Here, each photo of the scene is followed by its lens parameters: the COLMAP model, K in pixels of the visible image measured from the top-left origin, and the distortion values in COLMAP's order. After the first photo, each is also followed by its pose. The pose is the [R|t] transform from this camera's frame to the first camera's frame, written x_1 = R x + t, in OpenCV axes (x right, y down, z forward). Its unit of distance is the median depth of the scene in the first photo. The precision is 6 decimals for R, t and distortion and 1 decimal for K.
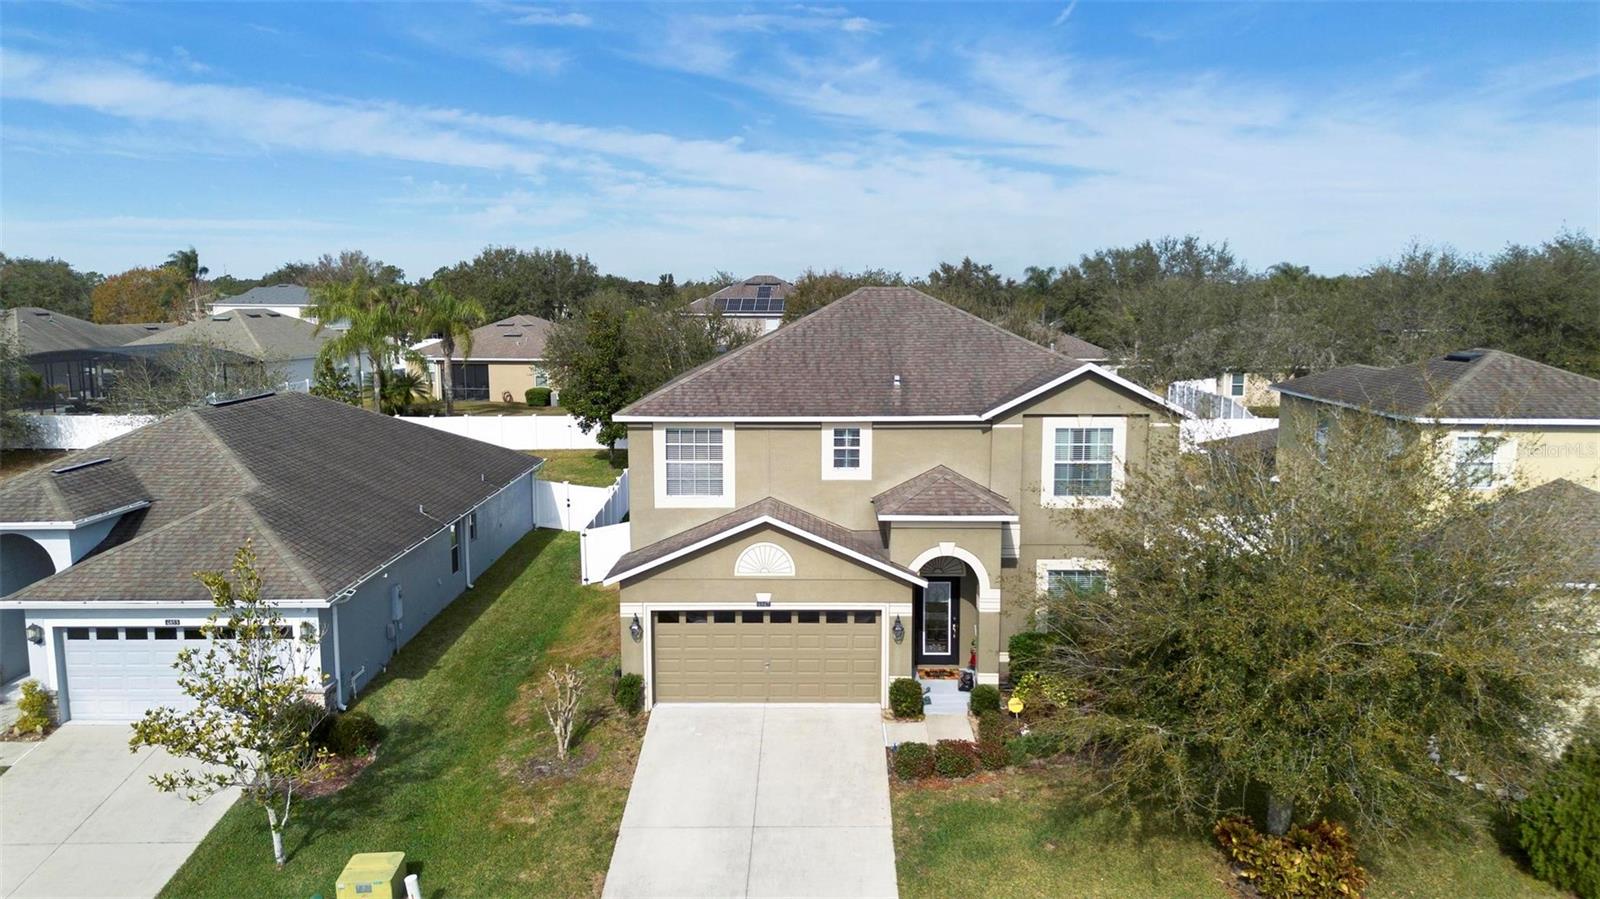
lens RADIAL K [[1121.7, 0, 800.0], [0, 1121.7, 449.5], [0, 0, 1]] dist [0.103348, -0.097754]
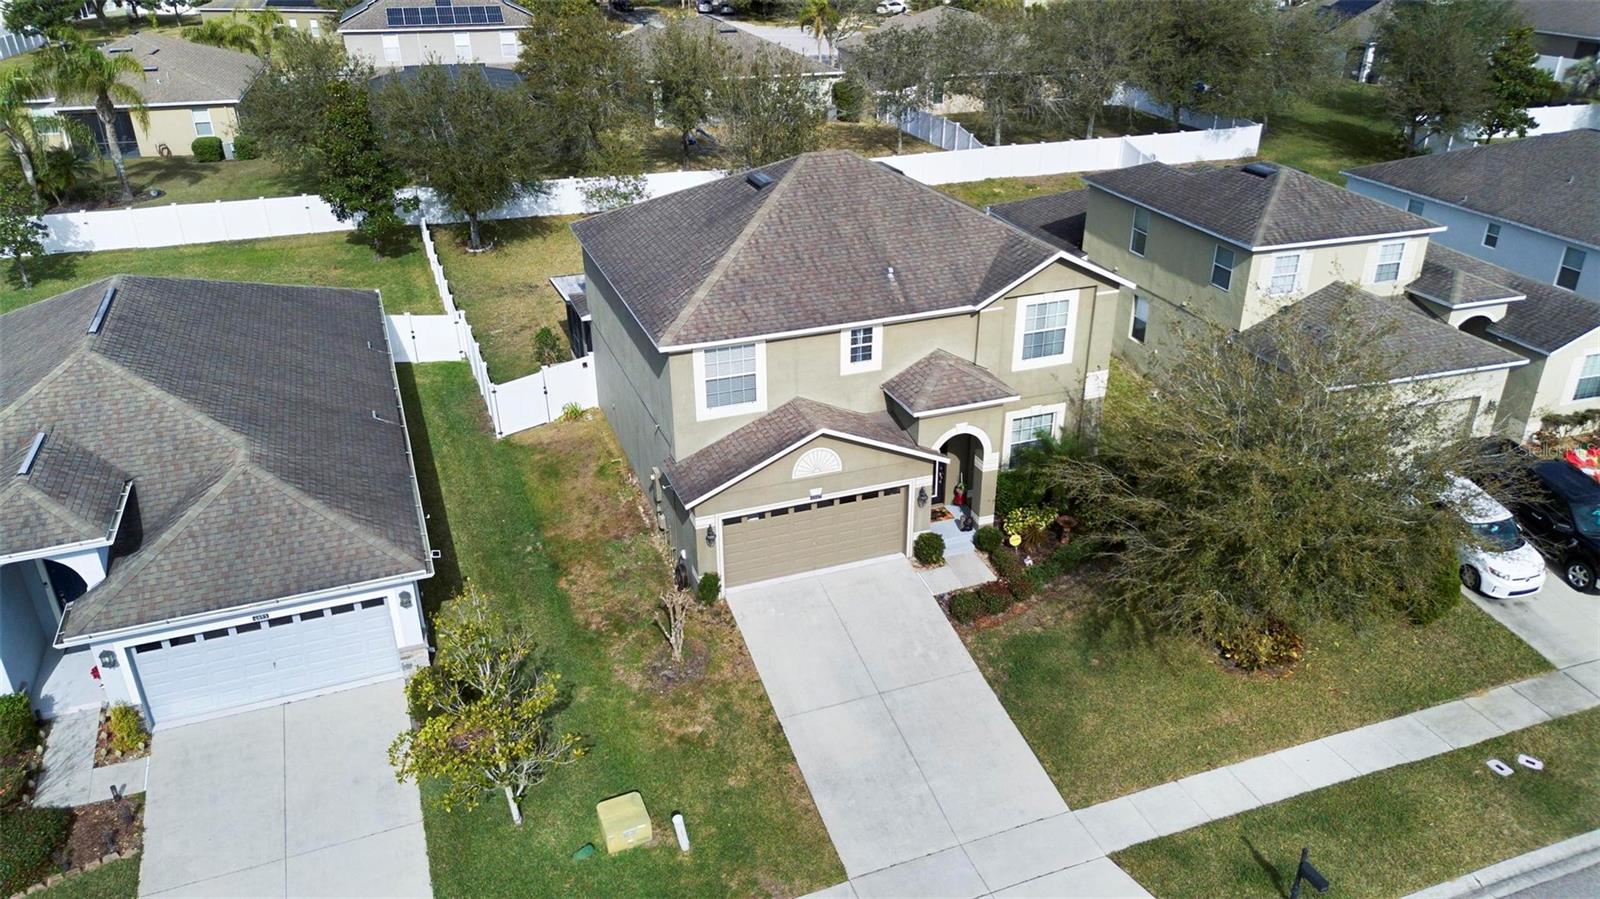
lens RADIAL K [[1121.7, 0, 800.0], [0, 1121.7, 449.5], [0, 0, 1]] dist [0.103348, -0.097754]
pose [[0.933546, -0.162319, 0.319602, -0.400524], [0.054160, 0.945235, 0.321864, -0.274136], [-0.354343, -0.283165, 0.891212, 0.000858]]
